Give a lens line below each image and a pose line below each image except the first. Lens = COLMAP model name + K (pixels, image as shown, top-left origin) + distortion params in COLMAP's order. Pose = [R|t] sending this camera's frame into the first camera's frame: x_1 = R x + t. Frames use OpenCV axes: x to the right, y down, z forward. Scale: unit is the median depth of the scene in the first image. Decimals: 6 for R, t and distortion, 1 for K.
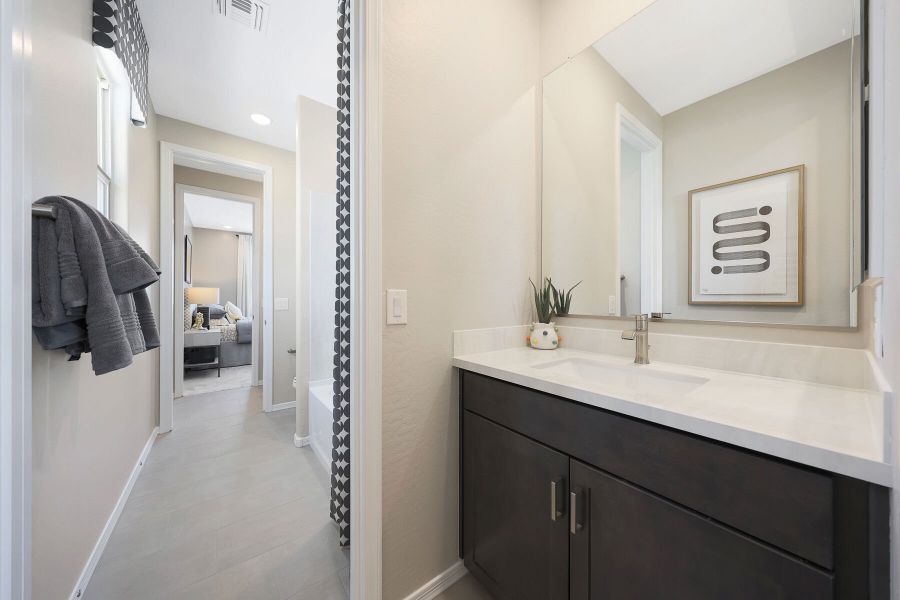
lens RADIAL K [[302.3, 0, 448.8], [0, 302.3, 301.1], [0, 0, 1]] dist [0.002426, 0.000062]
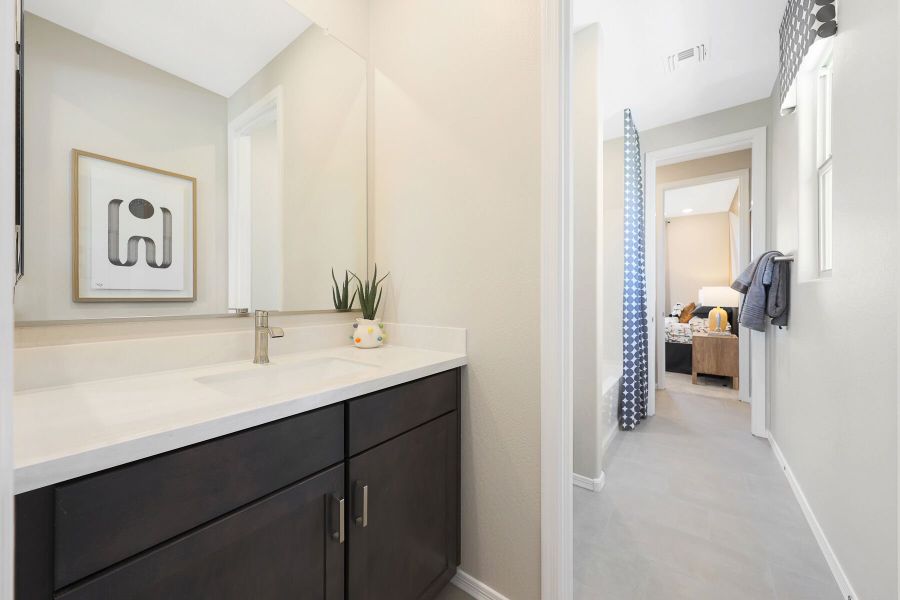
lens RADIAL K [[324.0, 0, 453.2], [0, 324.0, 299.8], [0, 0, 1]] dist [-0.010918, 0.000324]
pose [[-0.279532, -0.010861, 0.960075, -0.433551], [0.003028, 0.999921, 0.012194, -0.000903], [-0.960131, 0.006316, -0.279478, 0.638140]]
